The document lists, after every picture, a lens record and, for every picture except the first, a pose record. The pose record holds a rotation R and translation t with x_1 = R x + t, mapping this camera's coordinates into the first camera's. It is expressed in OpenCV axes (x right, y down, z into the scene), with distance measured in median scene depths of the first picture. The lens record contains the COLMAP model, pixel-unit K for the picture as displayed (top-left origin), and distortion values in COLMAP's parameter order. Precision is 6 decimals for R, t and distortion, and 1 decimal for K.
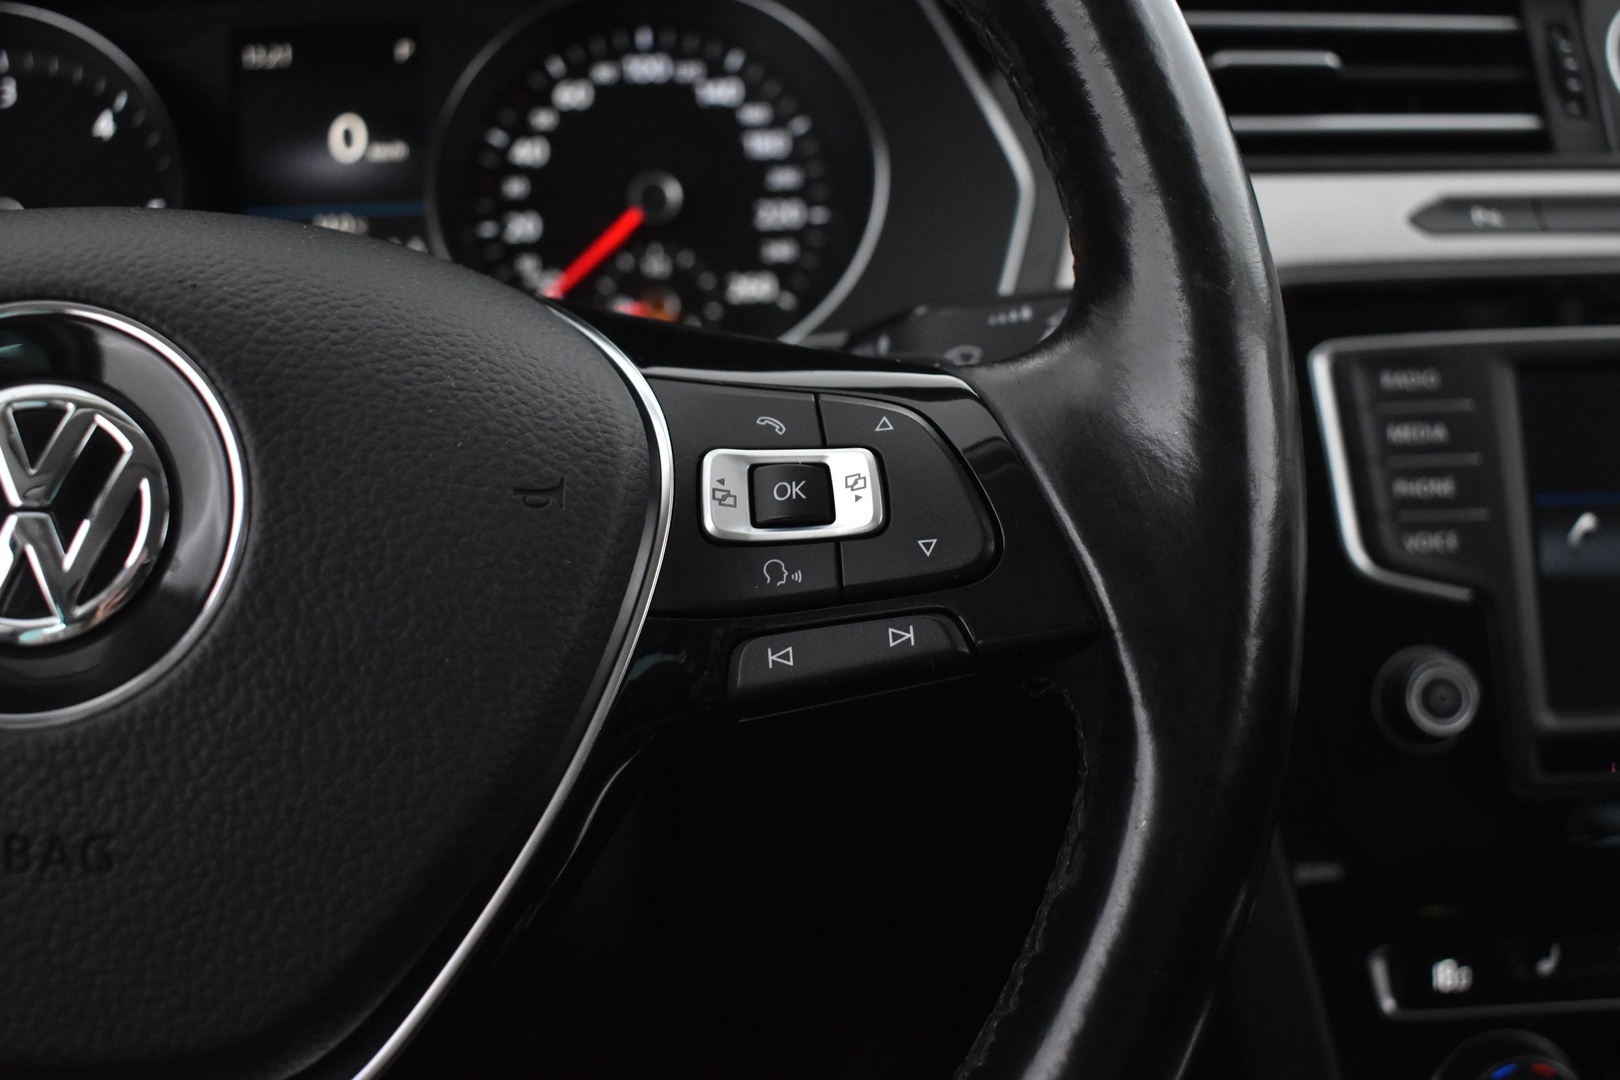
lens RADIAL K [[1659.4, 0, 820.8], [0, 1659.4, 529.8], [0, 0, 1]] dist [0.037798, 0.000000]
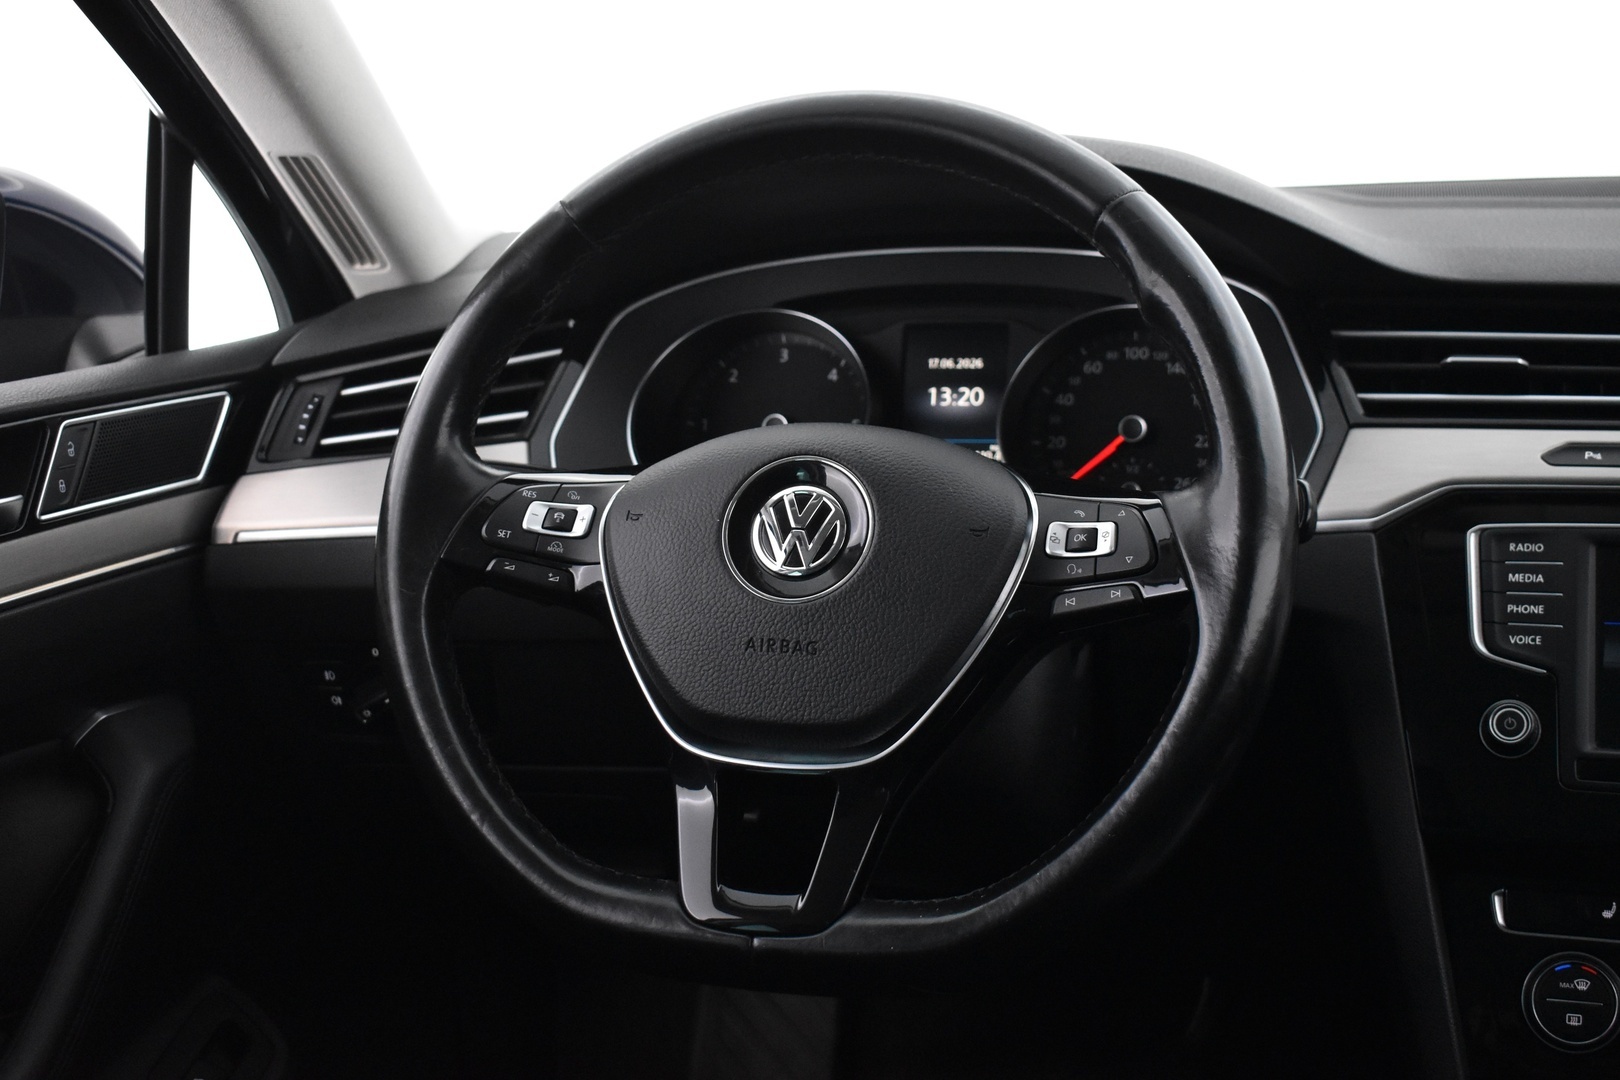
lens RADIAL K [[2413.3, 0, 809.0], [0, 2413.3, 545.4], [0, 0, 1]] dist [0.005996, 0.000000]
pose [[0.938539, 0.042285, -0.342573, 0.825647], [-0.098887, 0.983807, -0.149482, 0.559869], [0.330705, 0.174170, 0.927523, -2.445180]]
